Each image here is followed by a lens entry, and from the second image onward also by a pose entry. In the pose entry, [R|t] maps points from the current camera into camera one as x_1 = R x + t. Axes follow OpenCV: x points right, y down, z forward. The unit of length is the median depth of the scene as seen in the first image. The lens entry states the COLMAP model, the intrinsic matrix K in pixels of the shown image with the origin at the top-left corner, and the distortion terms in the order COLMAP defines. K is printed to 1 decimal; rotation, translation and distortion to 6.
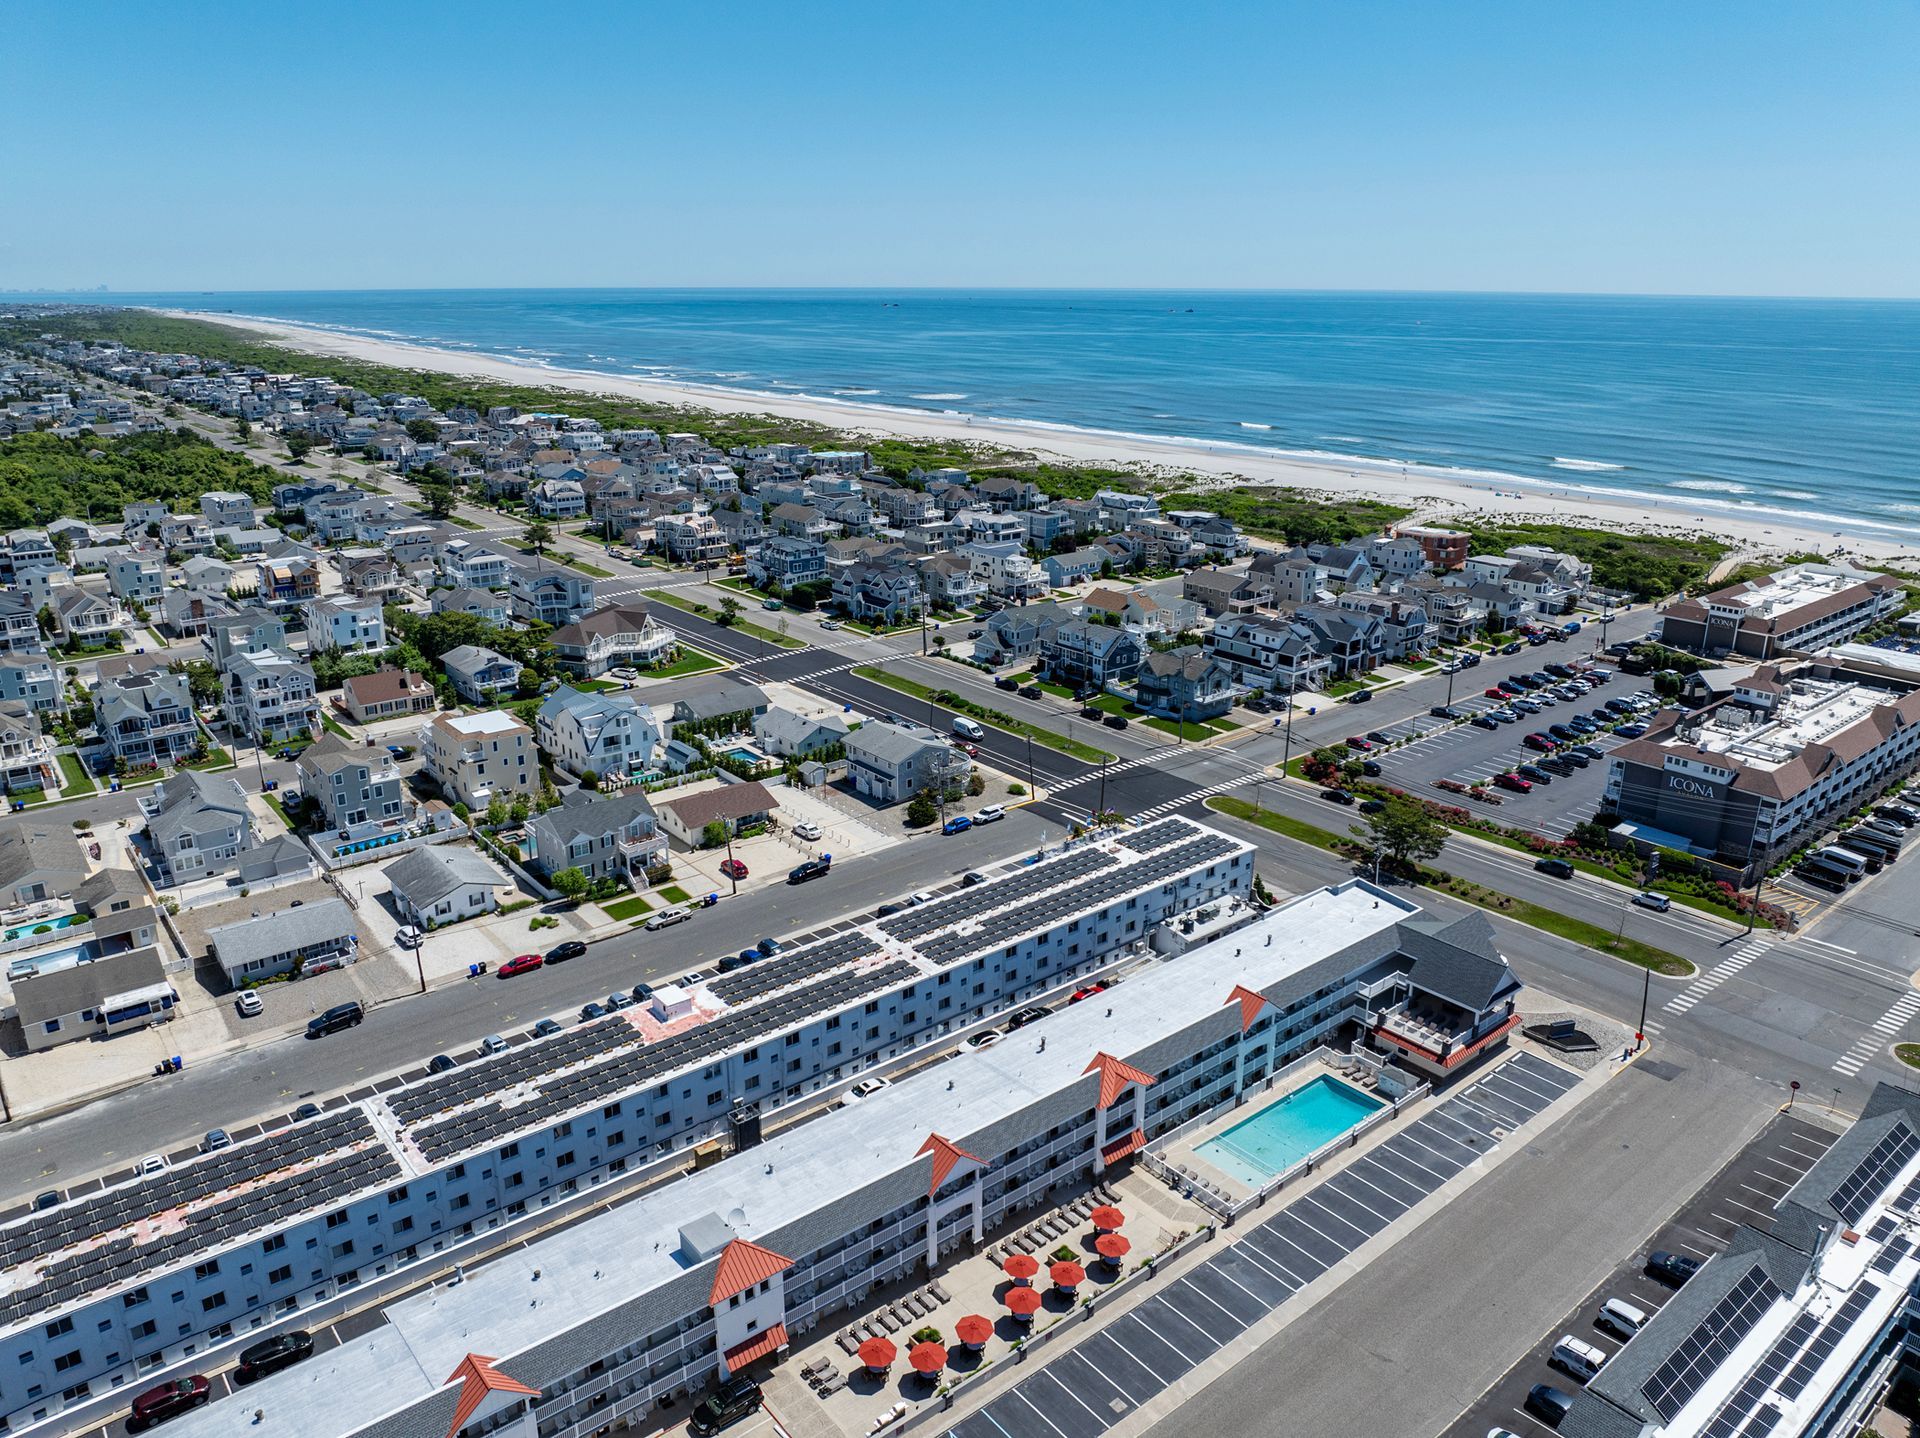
lens RADIAL K [[1348.8, 0, 960.0], [0, 1348.8, 719.0], [0, 0, 1]] dist [-0.031590, -0.003785]
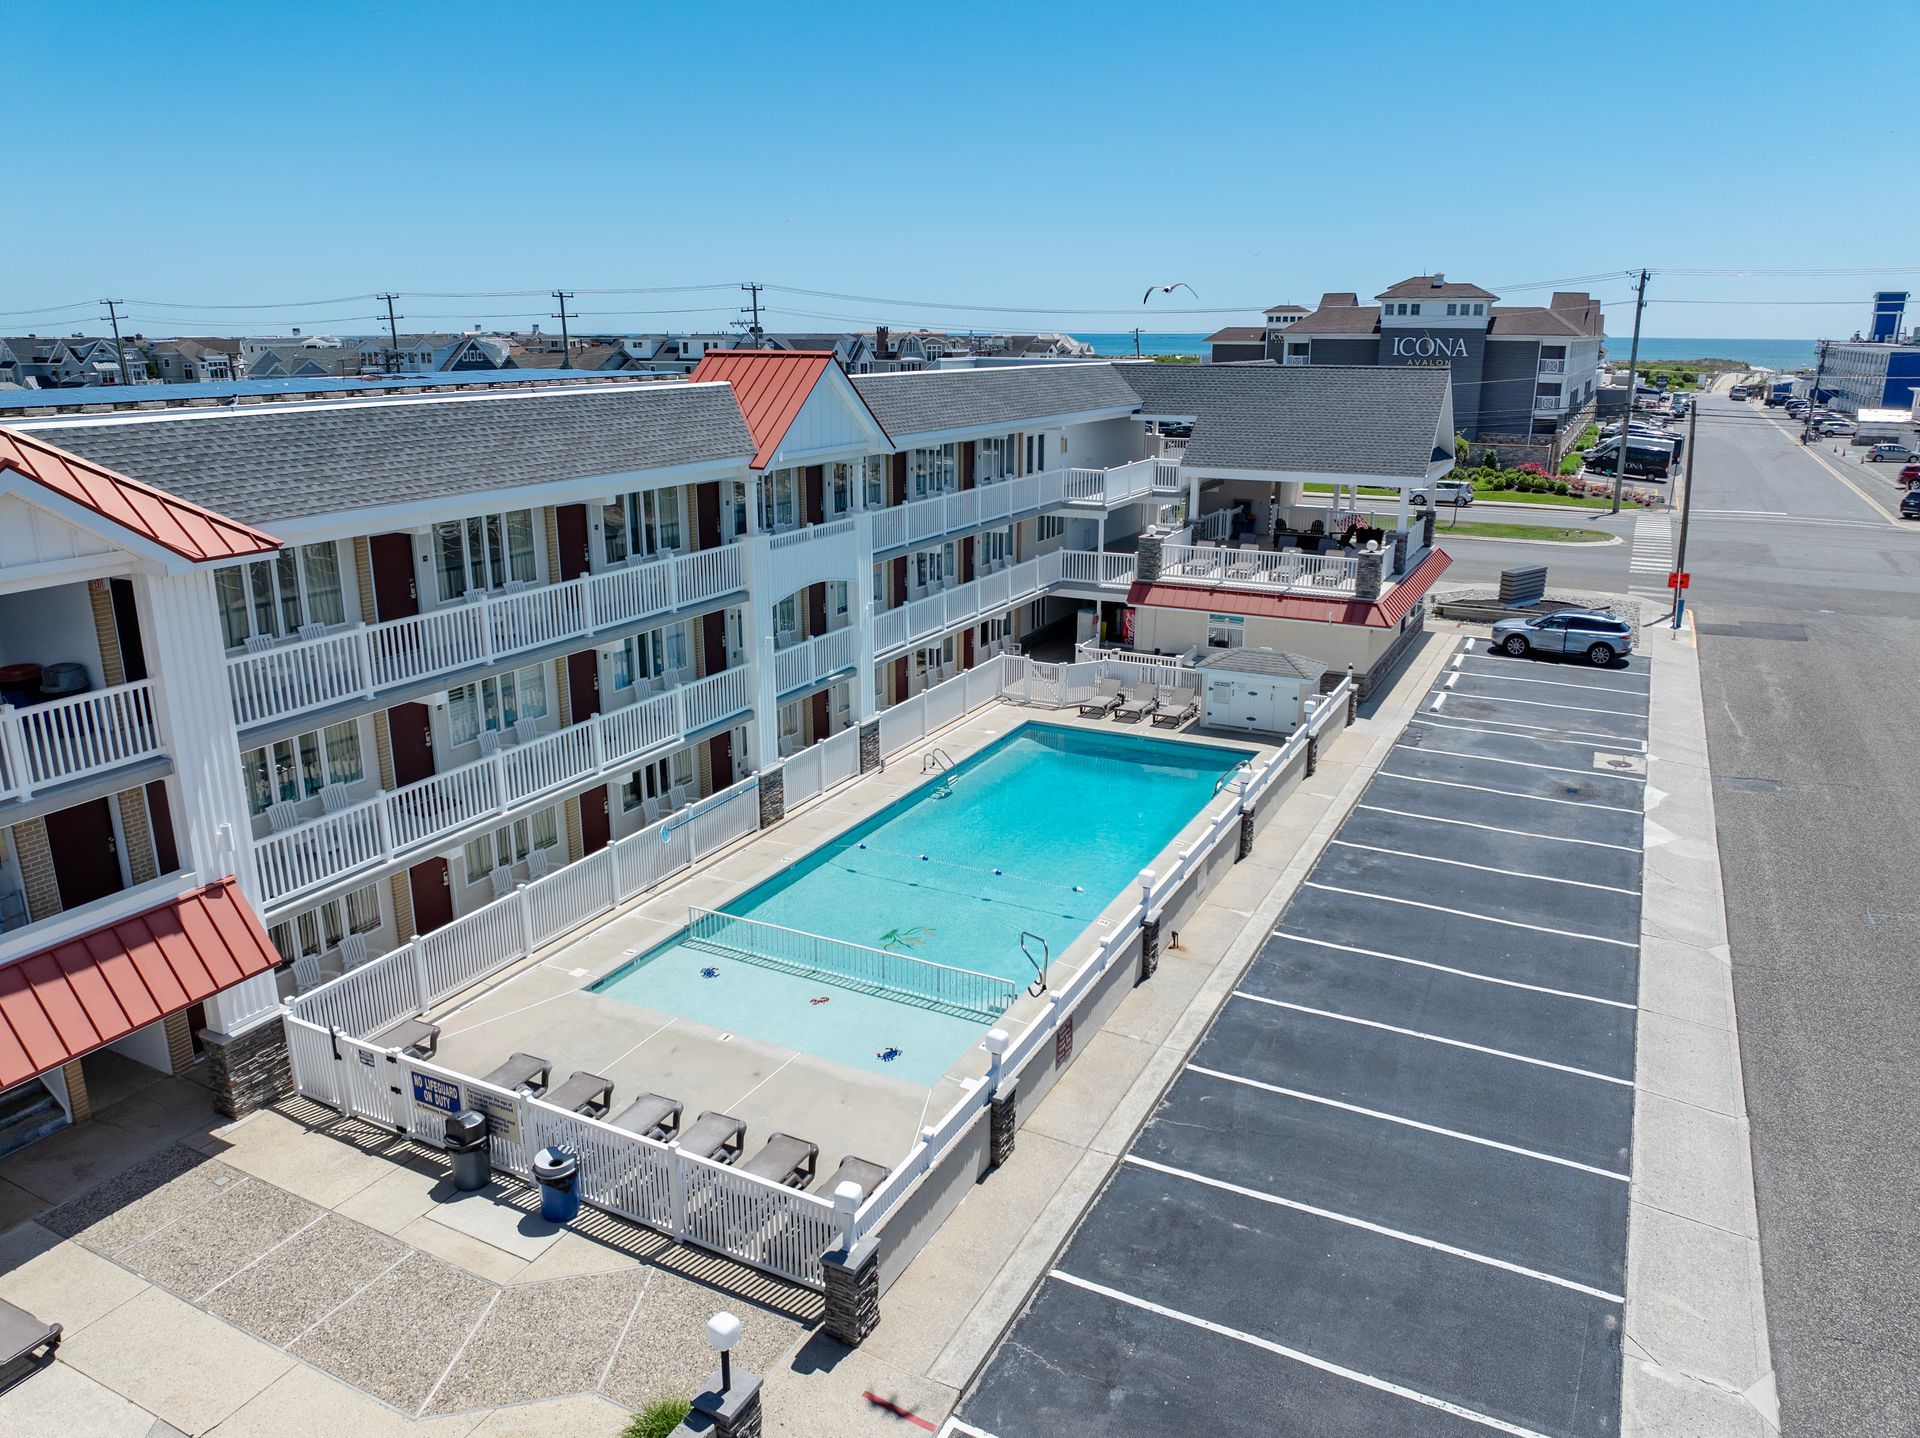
lens RADIAL K [[1352.7, 0, 960.0], [0, 1352.7, 719.0], [0, 0, 1]] dist [-0.059728, 0.036476]
pose [[0.915526, -0.112276, 0.386273, 0.104680], [0.124618, 0.992180, -0.006973, 0.200213], [-0.382469, 0.054520, 0.922358, 0.547382]]
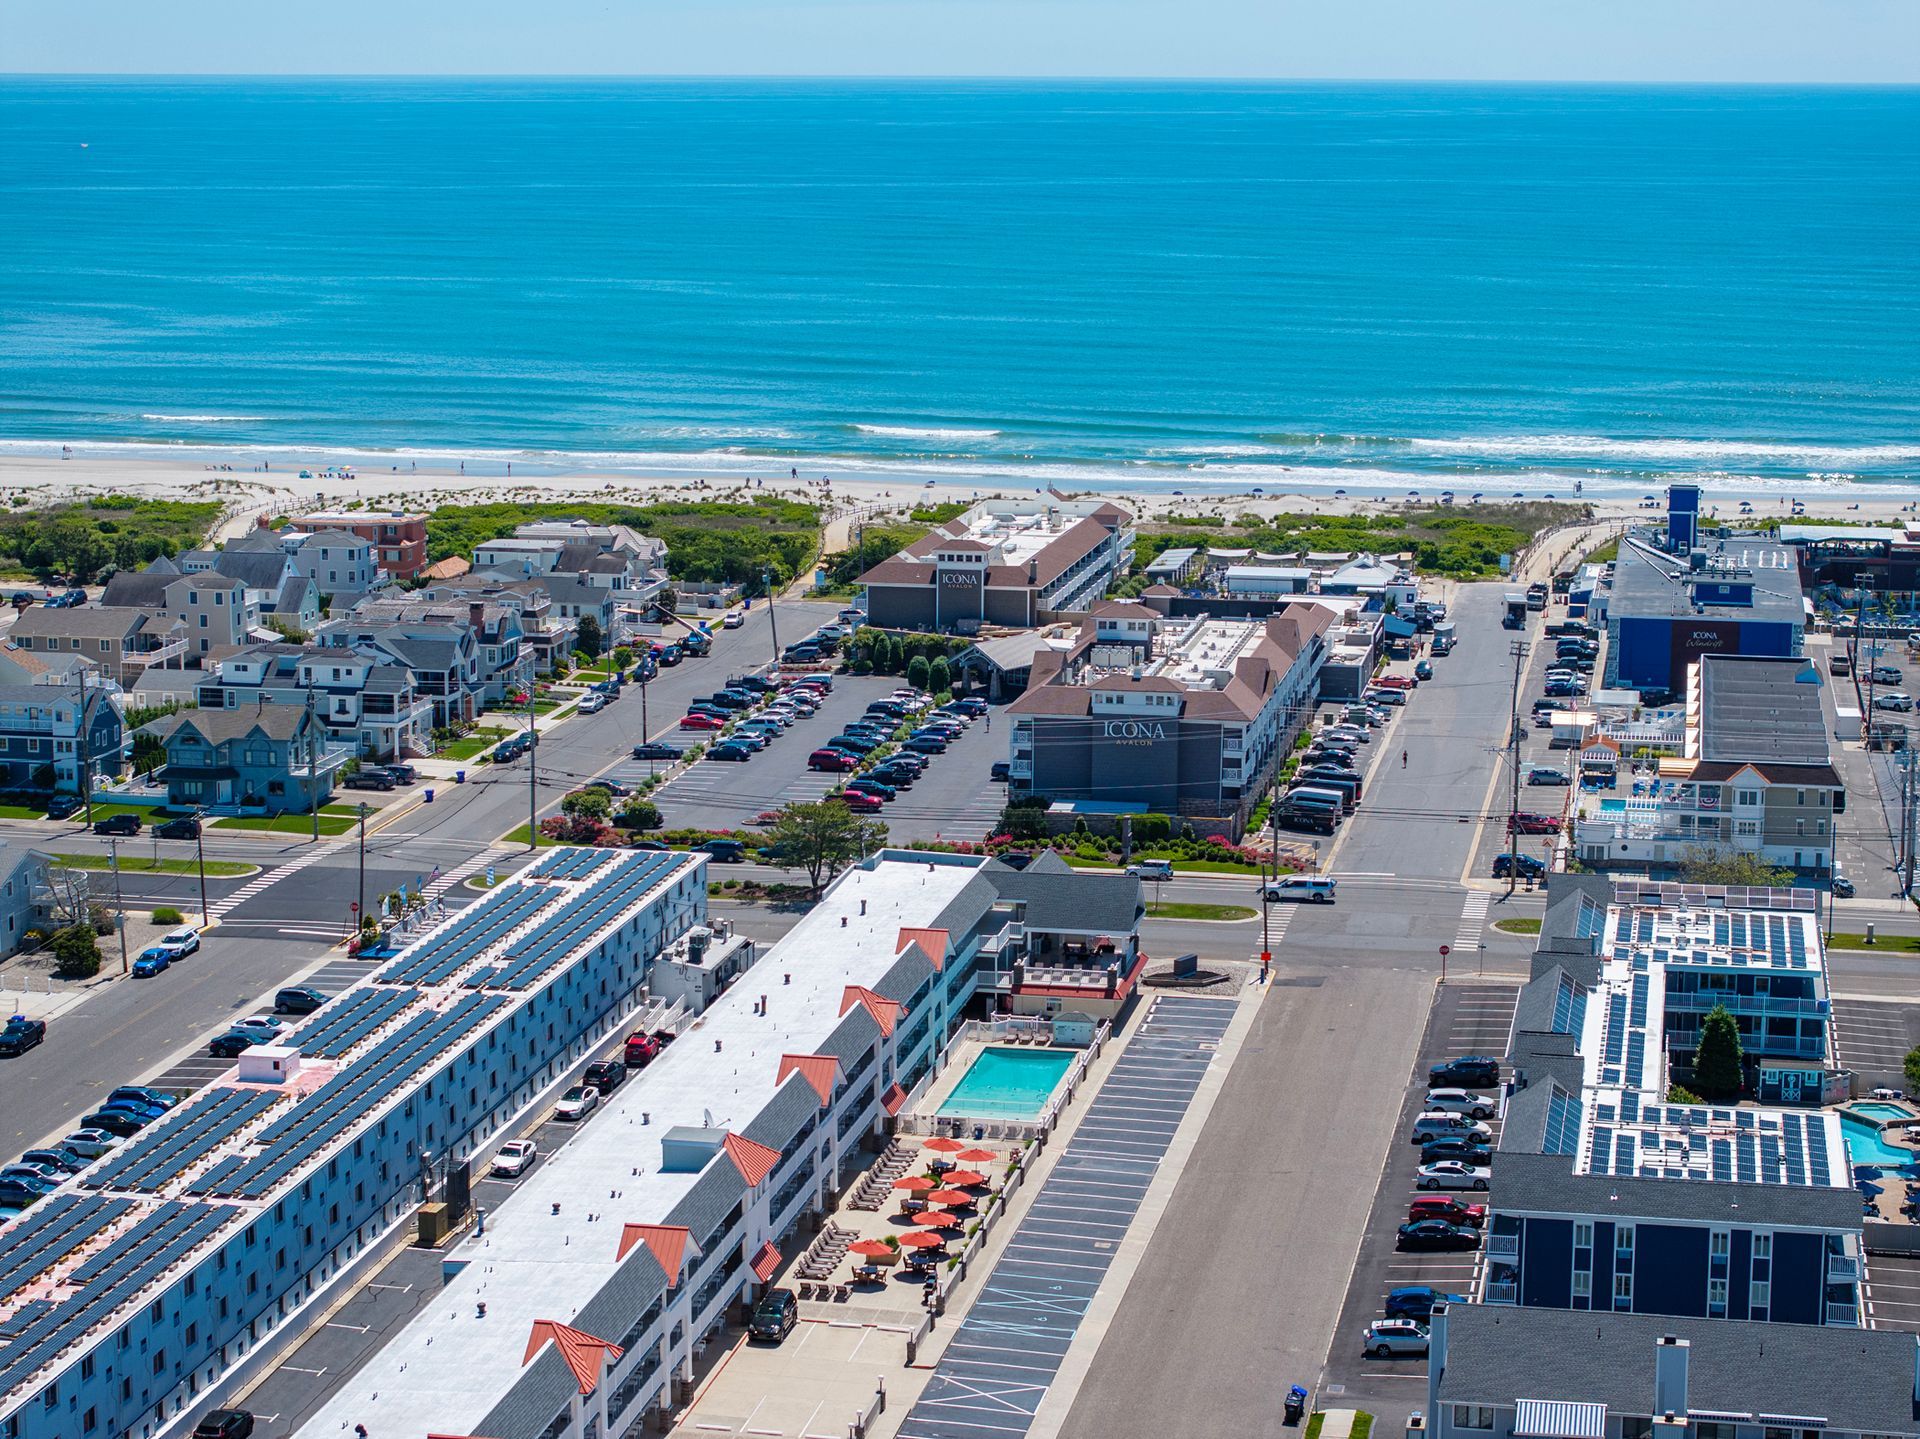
lens RADIAL K [[3854.8, 0, 960.0], [0, 3854.8, 719.5], [0, 0, 1]] dist [-0.221474, 1.863980]
pose [[0.770657, -0.106119, 0.628352, -0.830526], [0.193594, 0.978422, -0.072197, 0.179944], [-0.607132, 0.177284, 0.774571, -0.544726]]
